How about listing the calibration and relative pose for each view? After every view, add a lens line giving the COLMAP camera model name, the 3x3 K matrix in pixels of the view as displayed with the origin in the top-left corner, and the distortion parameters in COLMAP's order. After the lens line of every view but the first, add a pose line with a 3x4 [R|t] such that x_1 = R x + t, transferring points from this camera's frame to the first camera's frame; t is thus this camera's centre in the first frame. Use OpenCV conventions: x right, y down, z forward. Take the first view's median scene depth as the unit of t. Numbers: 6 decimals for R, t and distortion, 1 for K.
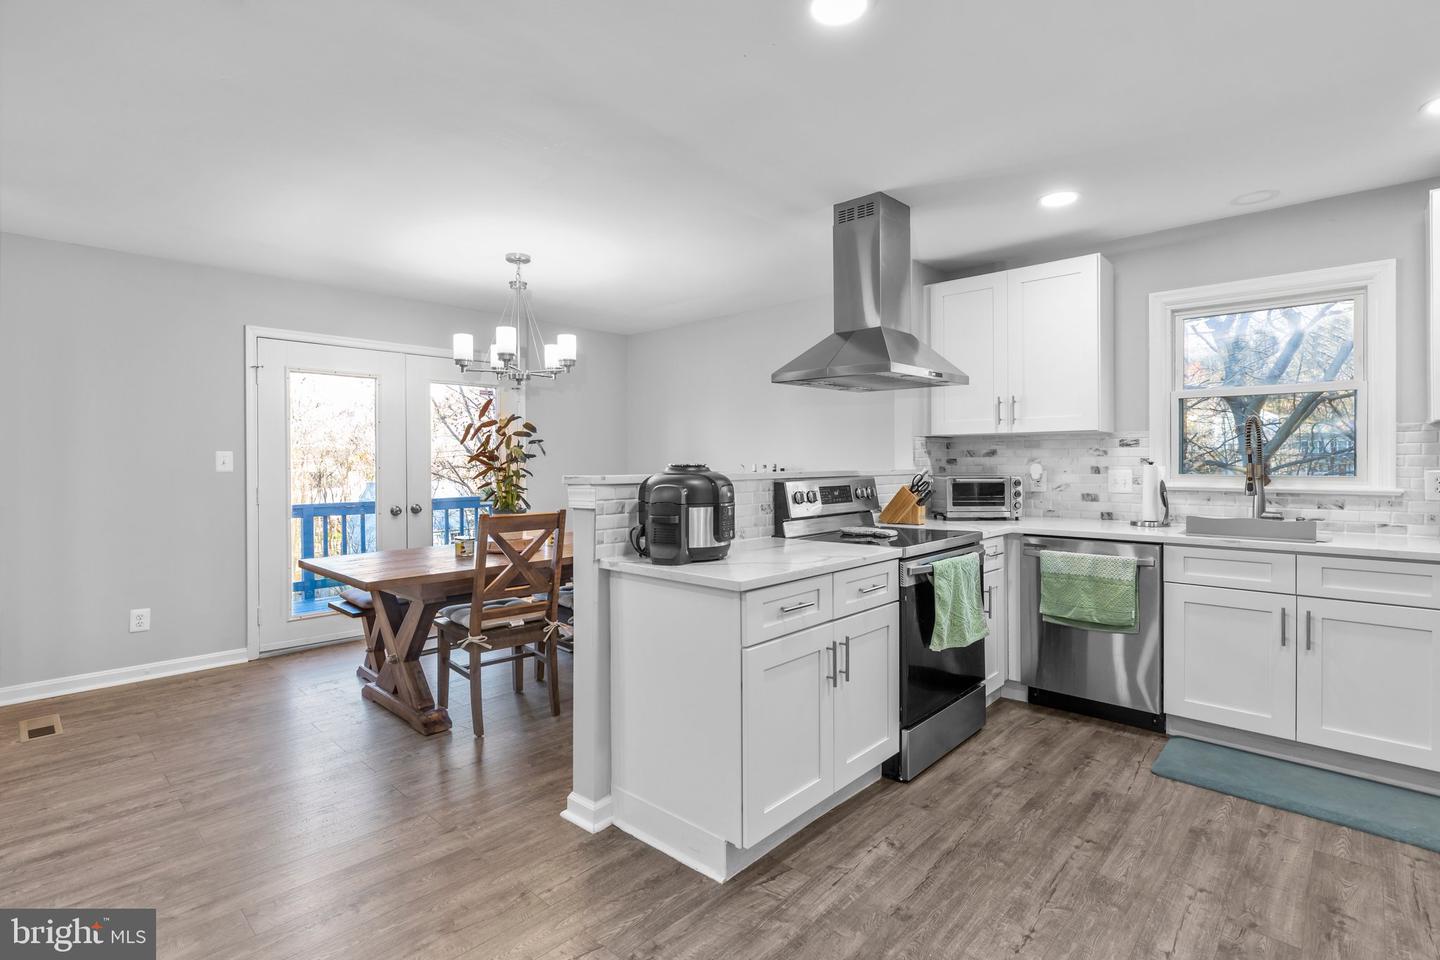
lens RADIAL K [[685.1, 0, 722.5], [0, 685.1, 465.5], [0, 0, 1]] dist [-0.001076, 0.000503]
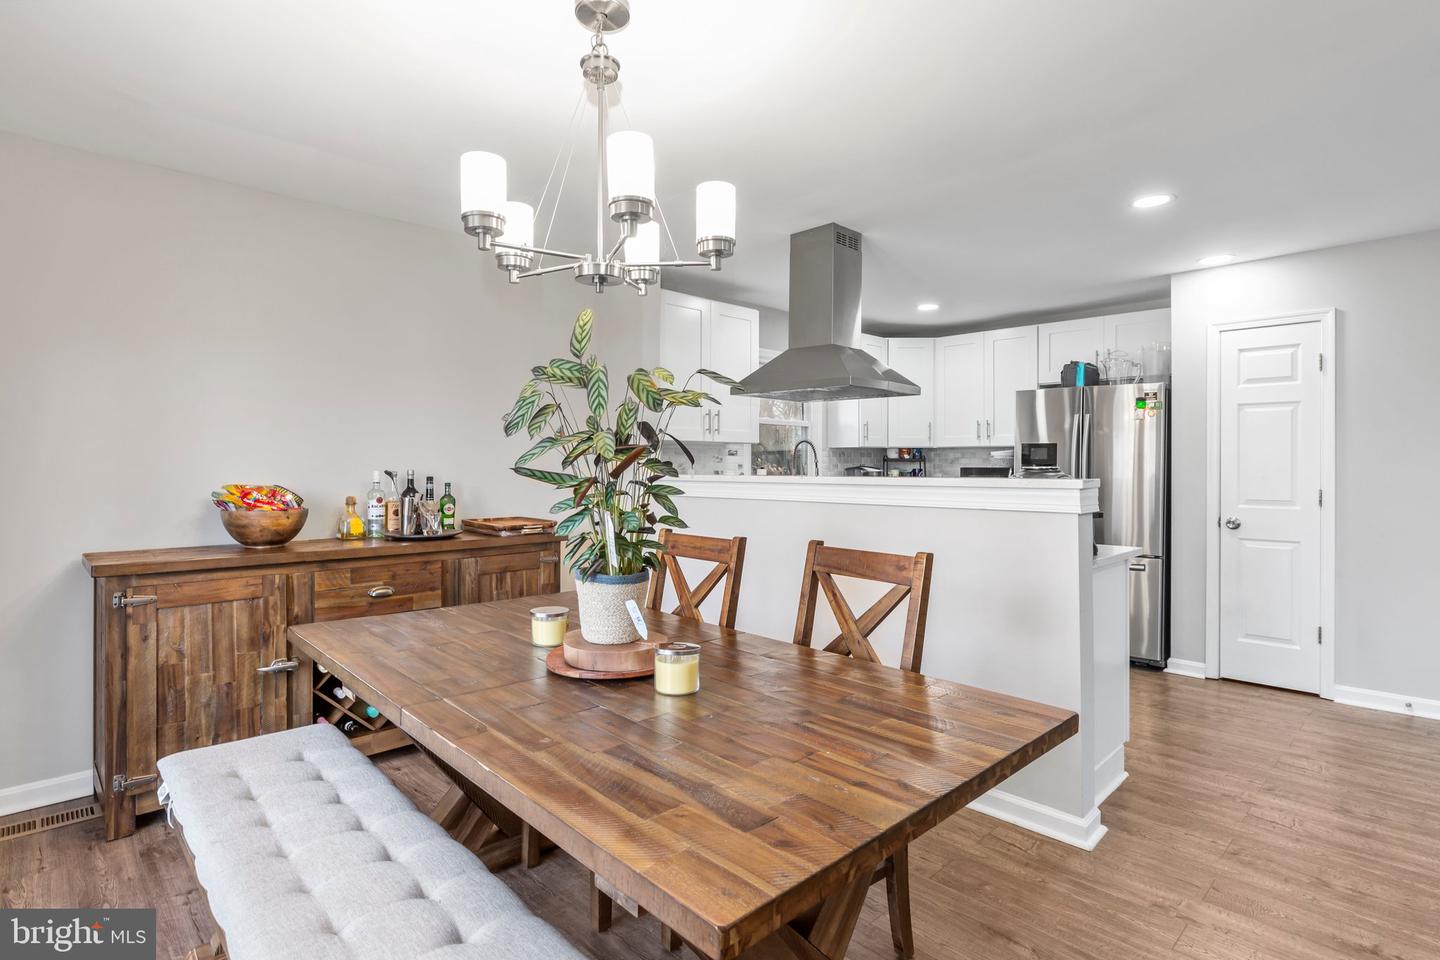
lens RADIAL K [[724.3, 0, 716.0], [0, 724.3, 459.6], [0, 0, 1]] dist [0.000175, 0.000120]
pose [[0.054571, 0.012441, 0.998432, -1.011115], [0.006892, 0.999894, -0.012836, -0.002597], [-0.998486, 0.007582, 0.054480, 1.177708]]
